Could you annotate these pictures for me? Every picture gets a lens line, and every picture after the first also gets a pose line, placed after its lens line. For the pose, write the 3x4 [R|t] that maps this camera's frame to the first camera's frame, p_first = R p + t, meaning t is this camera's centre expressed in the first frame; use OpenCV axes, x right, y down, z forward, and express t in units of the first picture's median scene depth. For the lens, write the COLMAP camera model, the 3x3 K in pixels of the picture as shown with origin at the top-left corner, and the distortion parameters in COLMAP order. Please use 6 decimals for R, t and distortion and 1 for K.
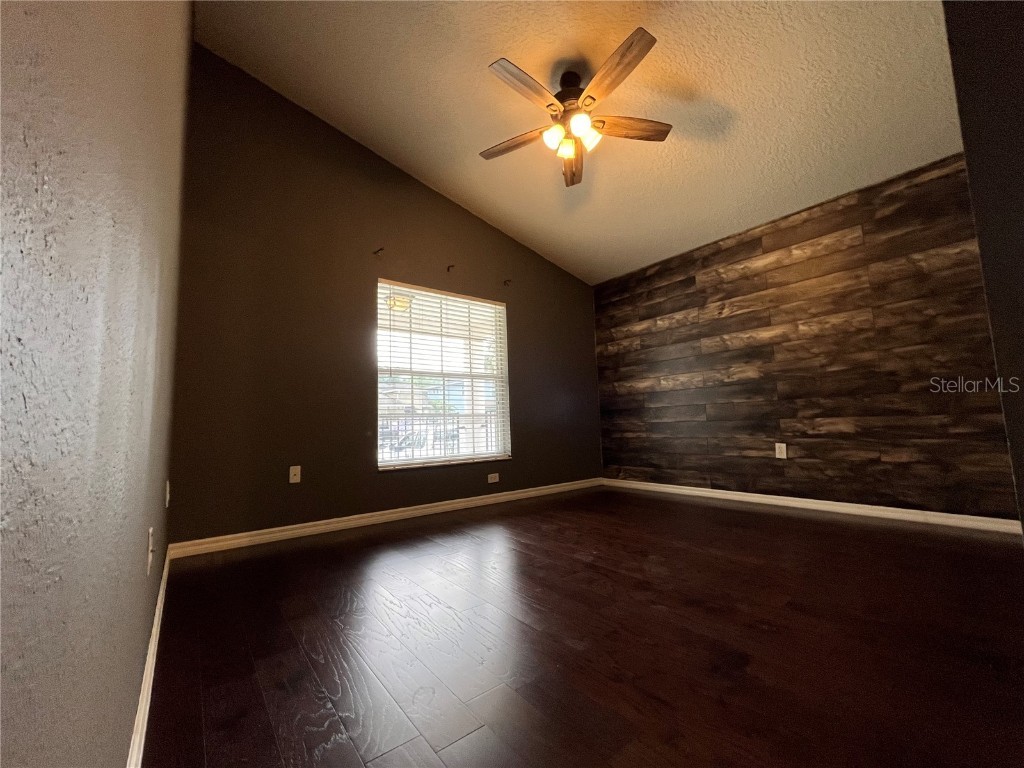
lens RADIAL K [[413.2, 0, 513.2], [0, 413.2, 383.0], [0, 0, 1]] dist [-0.001702, -0.000114]
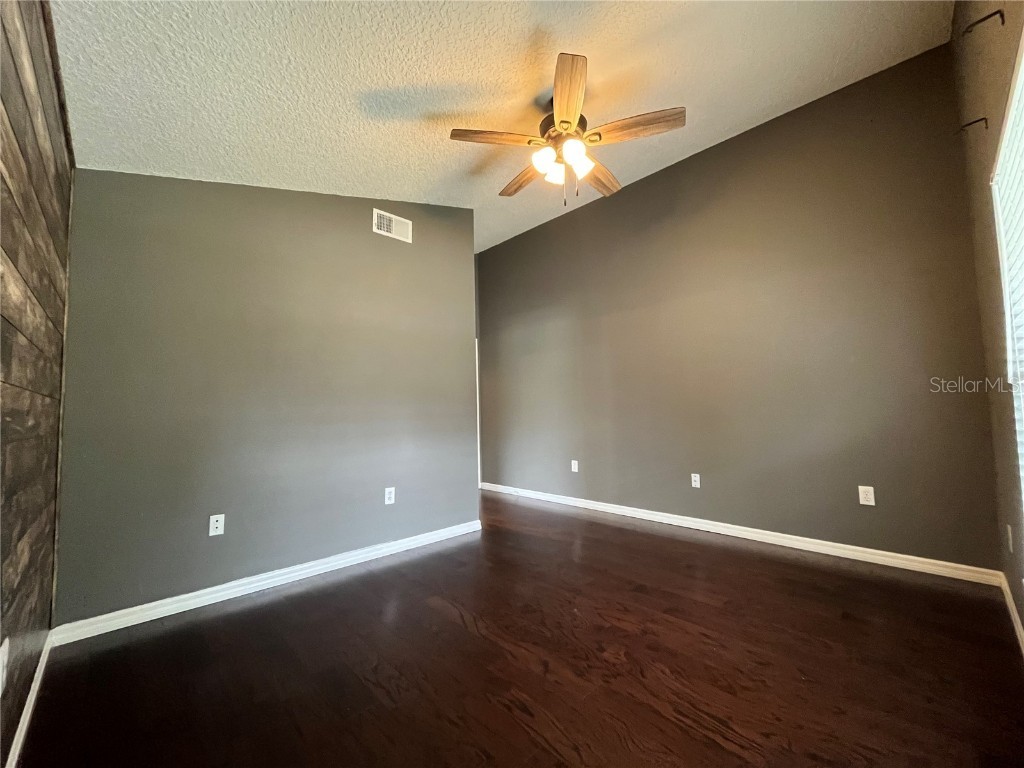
lens RADIAL K [[413.2, 0, 513.2], [0, 413.2, 383.0], [0, 0, 1]] dist [-0.001702, -0.000114]
pose [[-0.993557, 0.046087, -0.103540, 0.280680], [0.062560, 0.984810, -0.161973, 0.026713], [0.094502, -0.167407, -0.981348, 1.364144]]
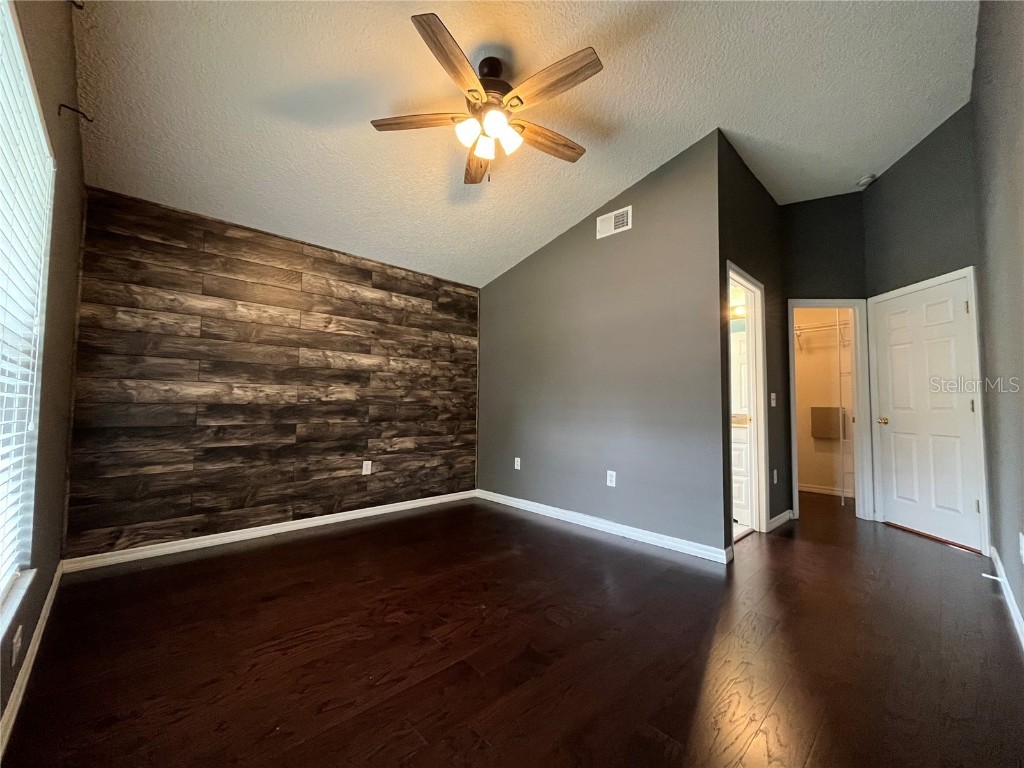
lens RADIAL K [[413.2, 0, 513.2], [0, 413.2, 383.0], [0, 0, 1]] dist [-0.001702, -0.000114]
pose [[-0.099141, 0.082199, 0.991673, -0.513526], [-0.107436, 0.989872, -0.092791, -0.001609], [-0.989257, -0.115741, -0.089306, 0.728434]]
